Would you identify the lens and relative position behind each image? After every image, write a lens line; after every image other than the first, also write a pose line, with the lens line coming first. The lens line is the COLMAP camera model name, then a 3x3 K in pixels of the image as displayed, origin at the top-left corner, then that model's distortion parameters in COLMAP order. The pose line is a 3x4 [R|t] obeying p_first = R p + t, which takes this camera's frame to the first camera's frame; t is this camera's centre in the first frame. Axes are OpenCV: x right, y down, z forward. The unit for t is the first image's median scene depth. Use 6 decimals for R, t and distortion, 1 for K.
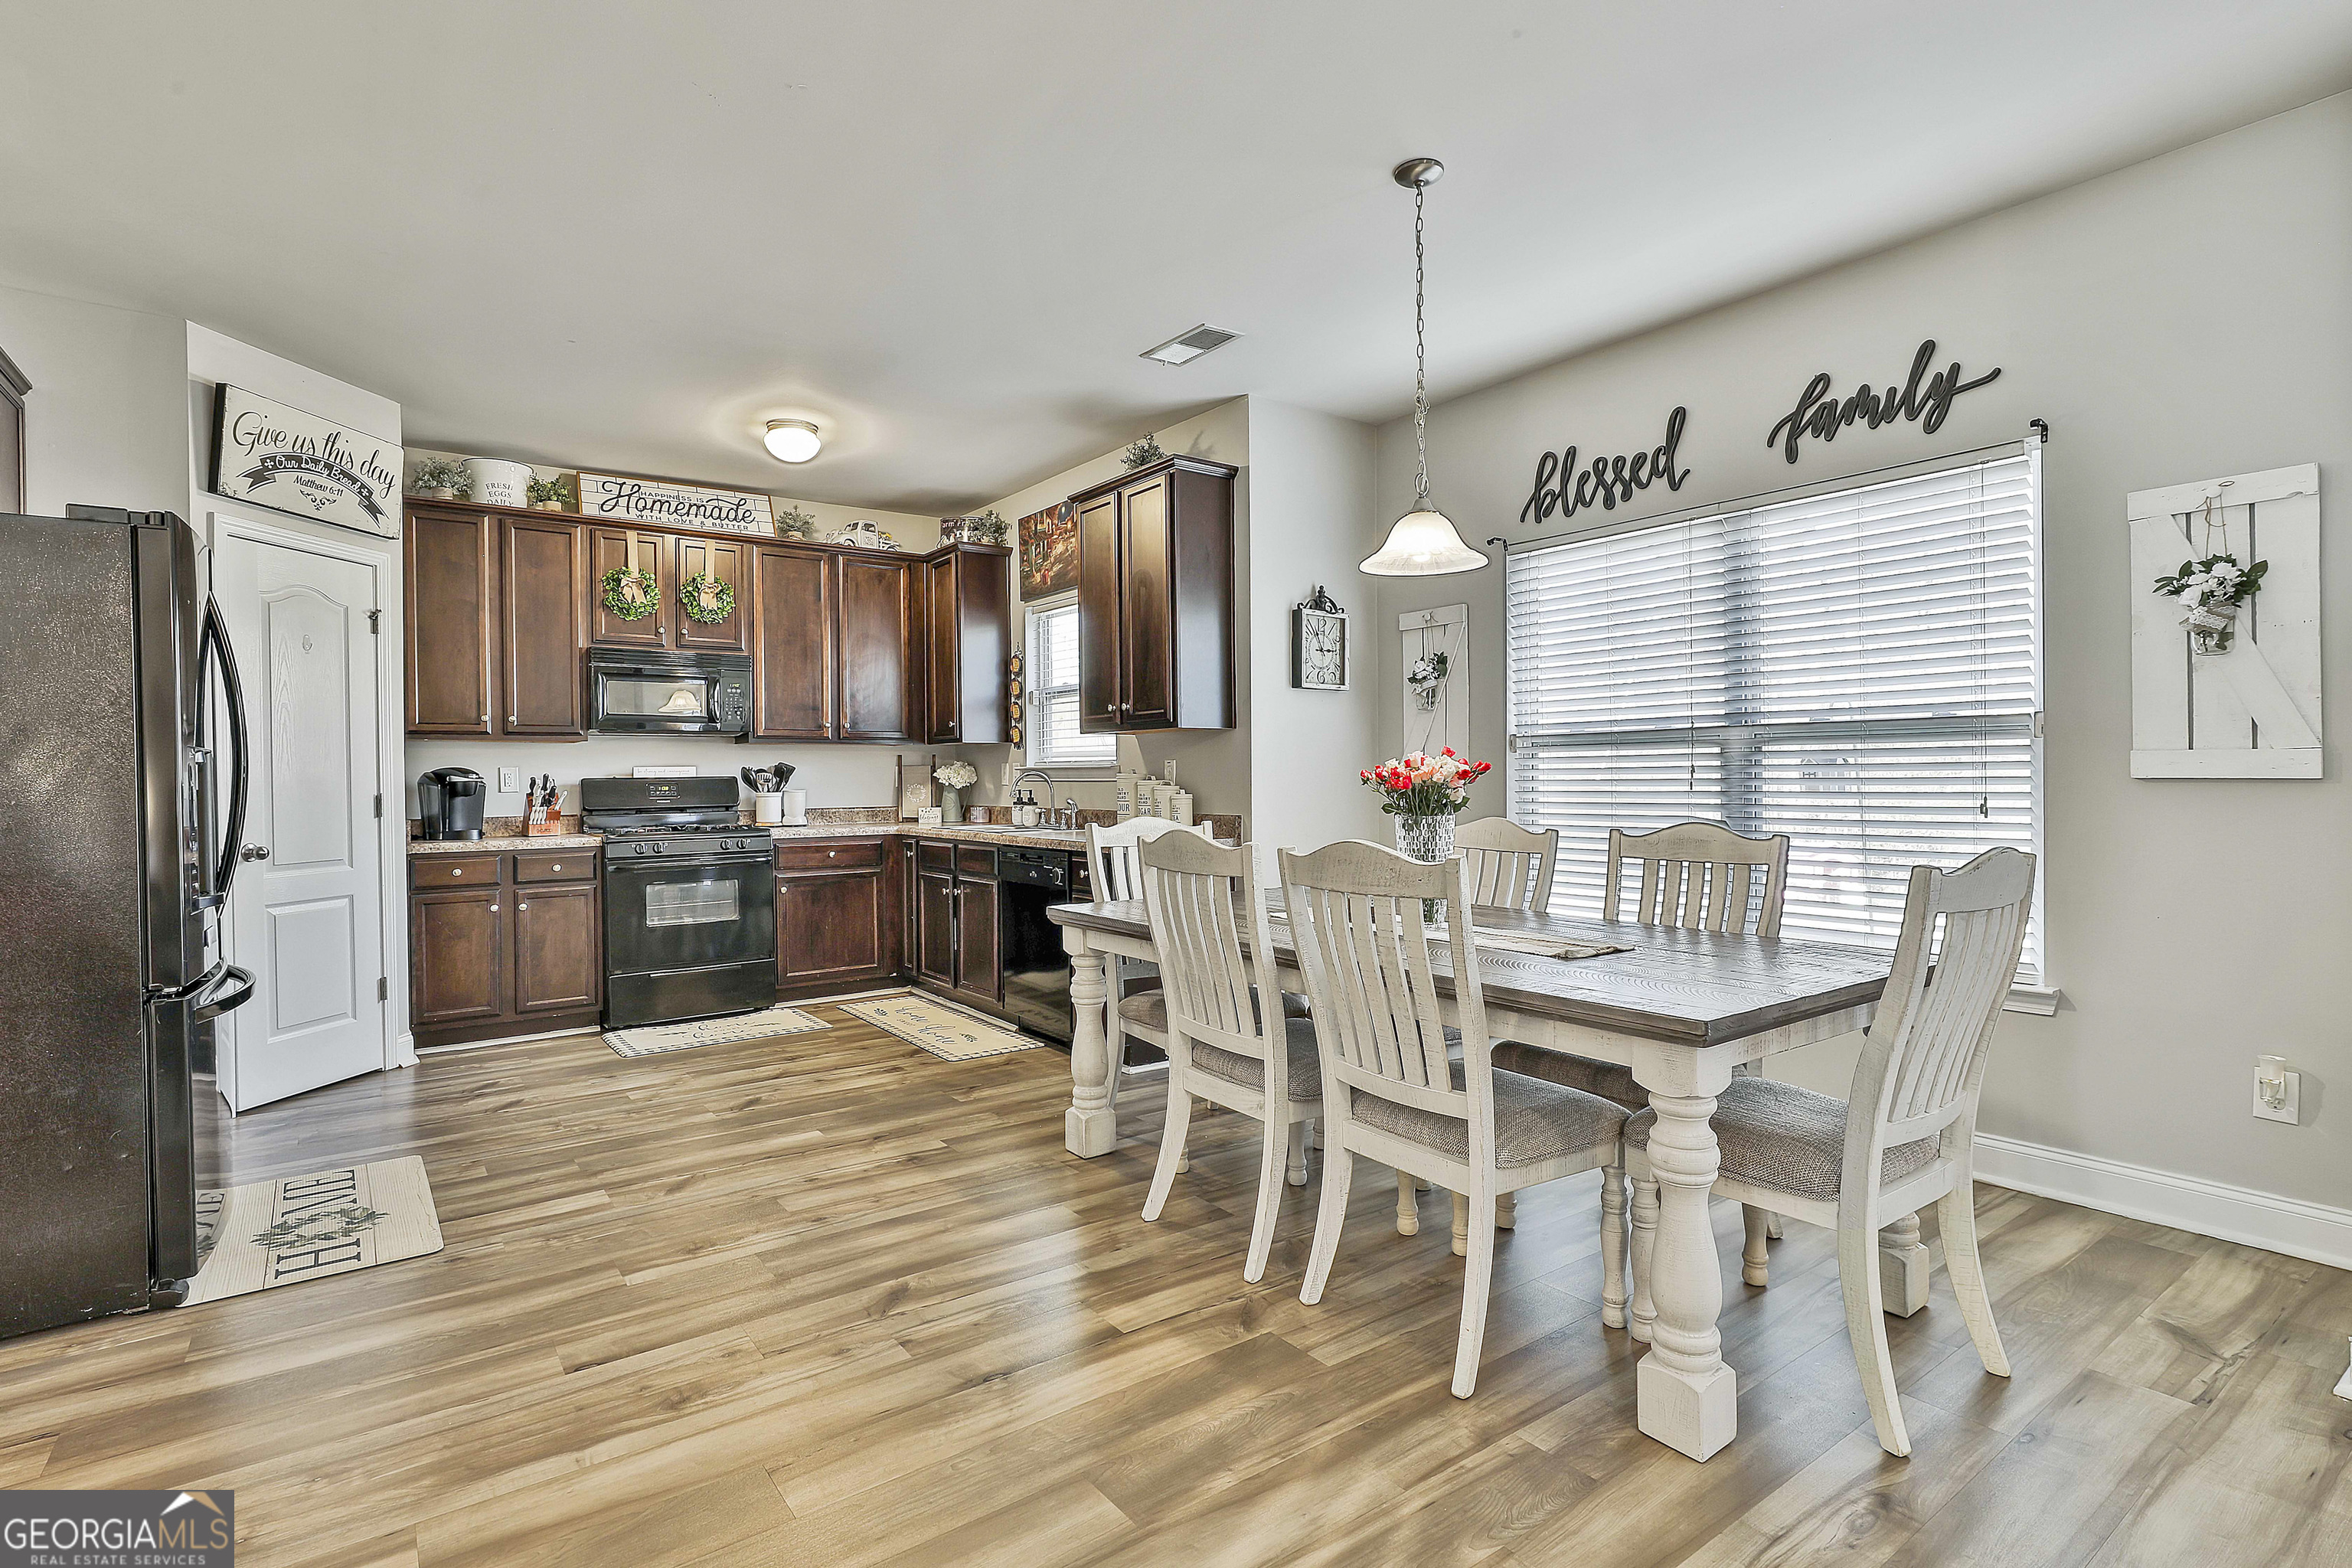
lens RADIAL K [[1134.8, 0, 1169.7], [0, 1134.8, 785.0], [0, 0, 1]] dist [-0.005602, 0.003157]
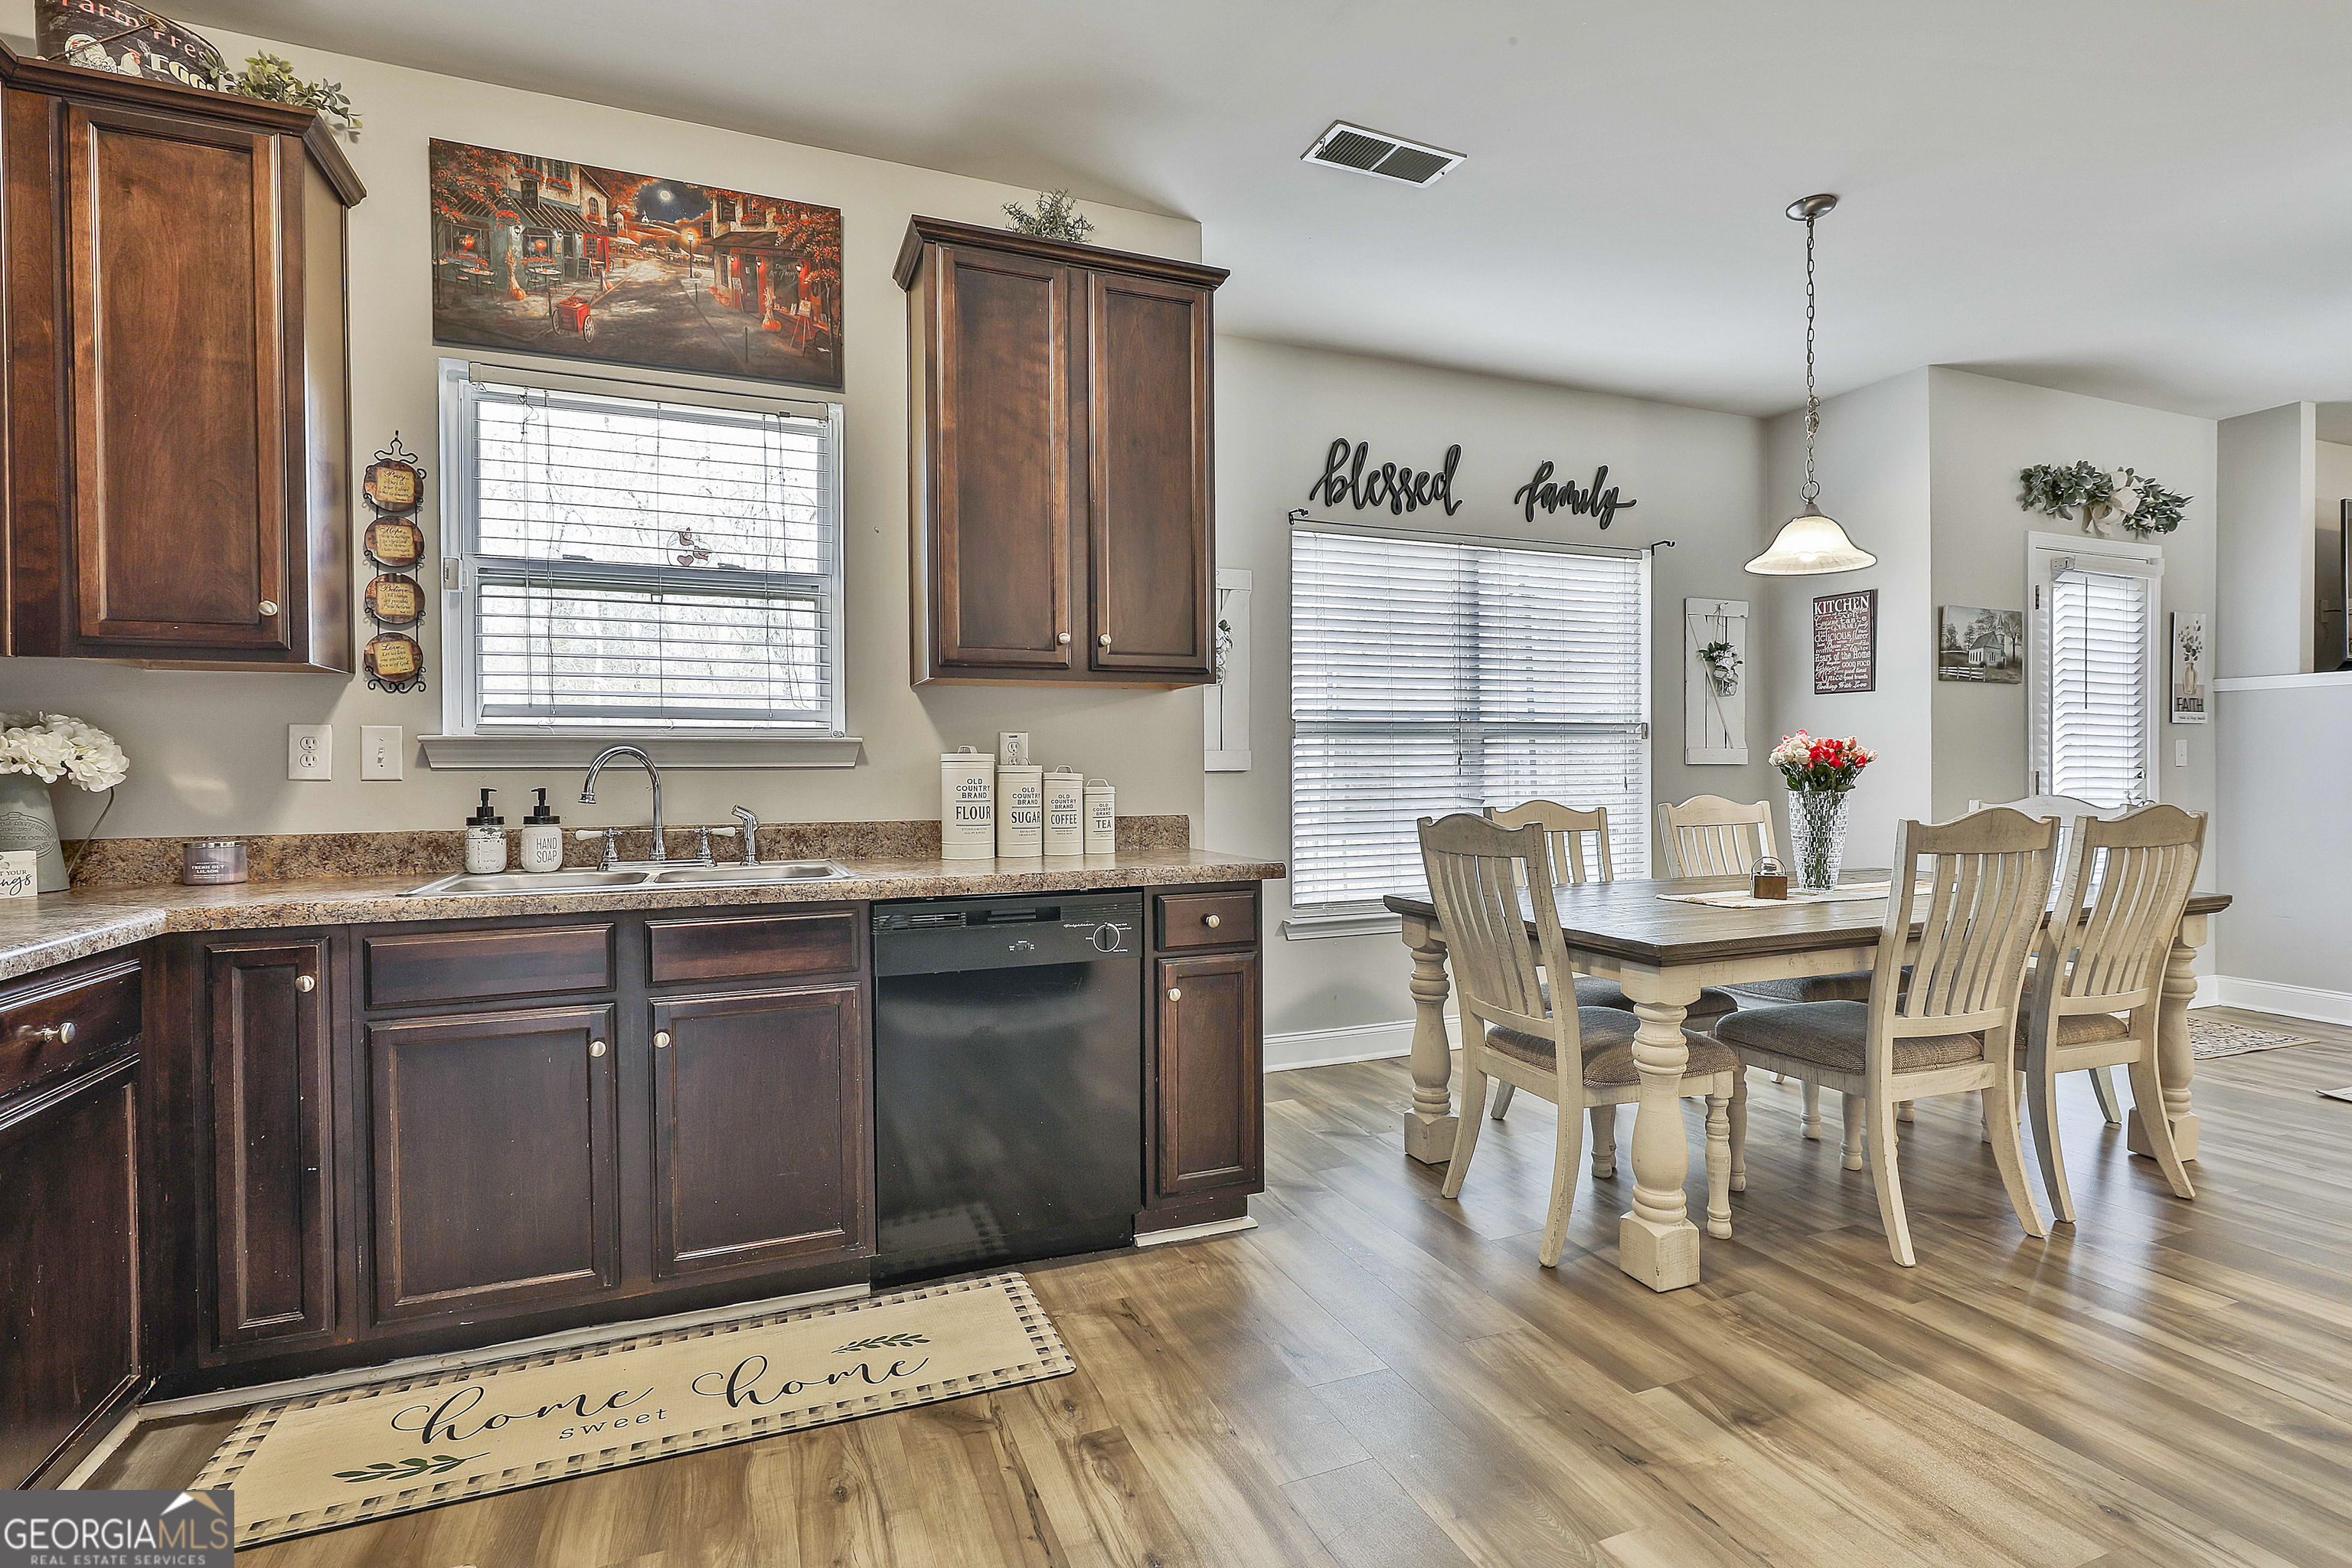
lens RADIAL K [[1134.8, 0, 1181.6], [0, 1134.8, 778.0], [0, 0, 1]] dist [-0.005602, 0.003157]
pose [[0.235091, 0.000518, 0.971973, -0.707278], [0.012223, 0.999919, -0.003489, 0.007450], [-0.971896, 0.012700, 0.235066, 0.956264]]
